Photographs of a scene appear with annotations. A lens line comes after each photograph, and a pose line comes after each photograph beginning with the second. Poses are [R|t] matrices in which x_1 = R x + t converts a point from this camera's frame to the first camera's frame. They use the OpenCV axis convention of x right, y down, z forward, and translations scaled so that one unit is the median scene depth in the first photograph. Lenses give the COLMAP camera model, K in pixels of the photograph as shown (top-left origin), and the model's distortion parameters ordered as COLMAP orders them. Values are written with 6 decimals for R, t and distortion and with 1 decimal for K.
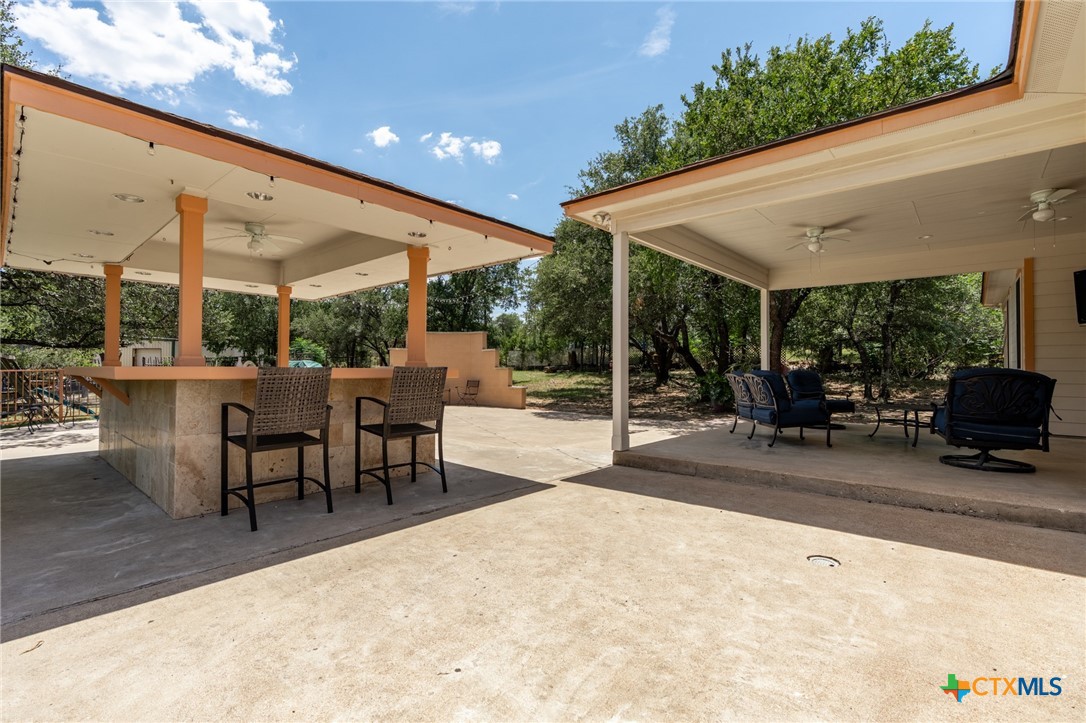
lens RADIAL K [[490.4, 0, 520.4], [0, 490.4, 362.6], [0, 0, 1]] dist [-0.002007, -0.000318]
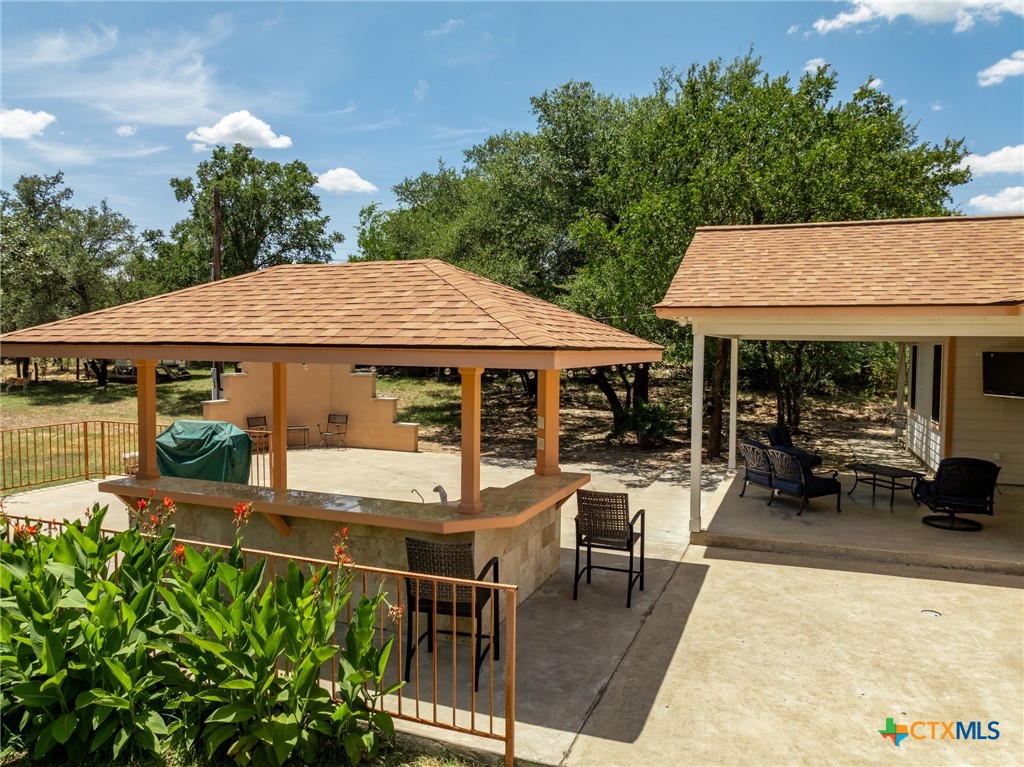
lens RADIAL K [[734.2, 0, 512.0], [0, 734.2, 383.5], [0, 0, 1]] dist [-0.003222, 0.002062]
pose [[0.934268, -0.013524, 0.356315, -1.195096], [-0.007092, 0.998378, 0.056490, -0.378216], [-0.356501, -0.055304, 0.932657, -0.573893]]
